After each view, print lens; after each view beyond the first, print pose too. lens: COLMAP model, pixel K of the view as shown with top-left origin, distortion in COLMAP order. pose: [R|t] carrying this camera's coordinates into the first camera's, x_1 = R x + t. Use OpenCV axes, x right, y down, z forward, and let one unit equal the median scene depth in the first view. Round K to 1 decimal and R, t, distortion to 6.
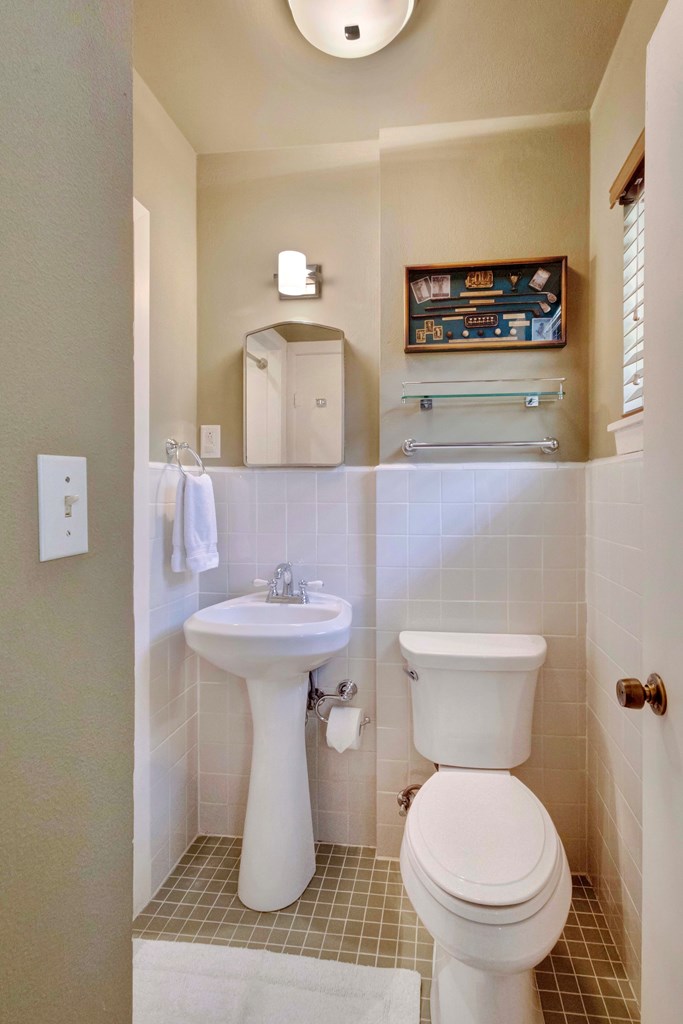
lens RADIAL K [[487.2, 0, 382.7], [0, 487.2, 500.6], [0, 0, 1]] dist [0.010398, -0.000741]
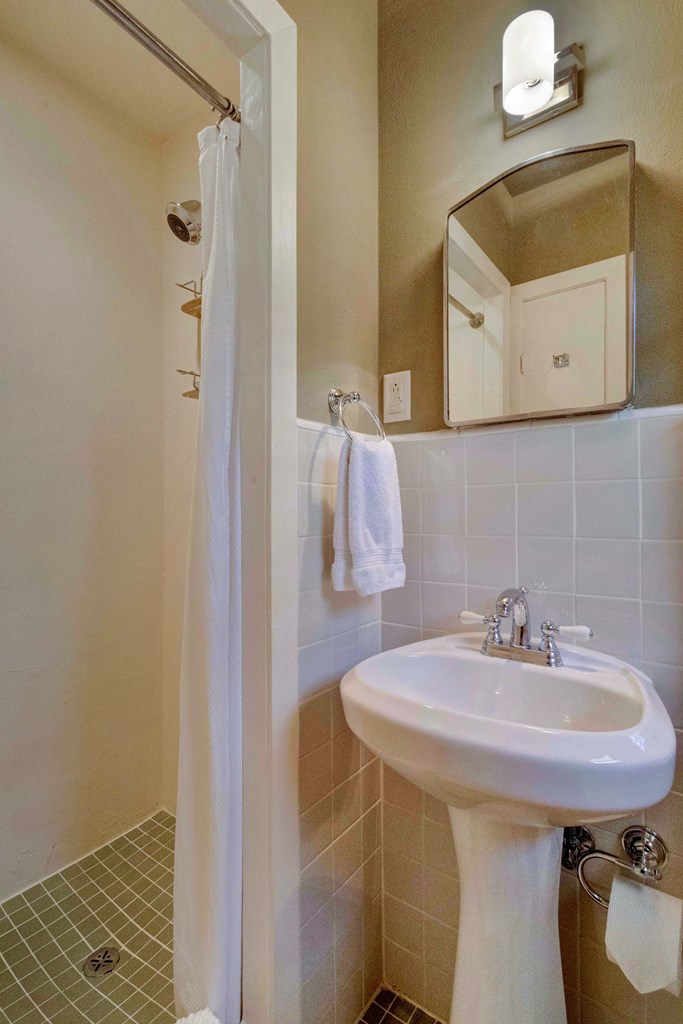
lens RADIAL K [[487.2, 0, 342.9], [0, 487.2, 512.4], [0, 0, 1]] dist [0.010398, -0.000741]
pose [[0.869243, -0.006958, -0.494335, -0.094097], [0.000465, 0.999912, -0.013257, 0.048223], [0.494384, 0.011294, 0.869170, 0.411942]]
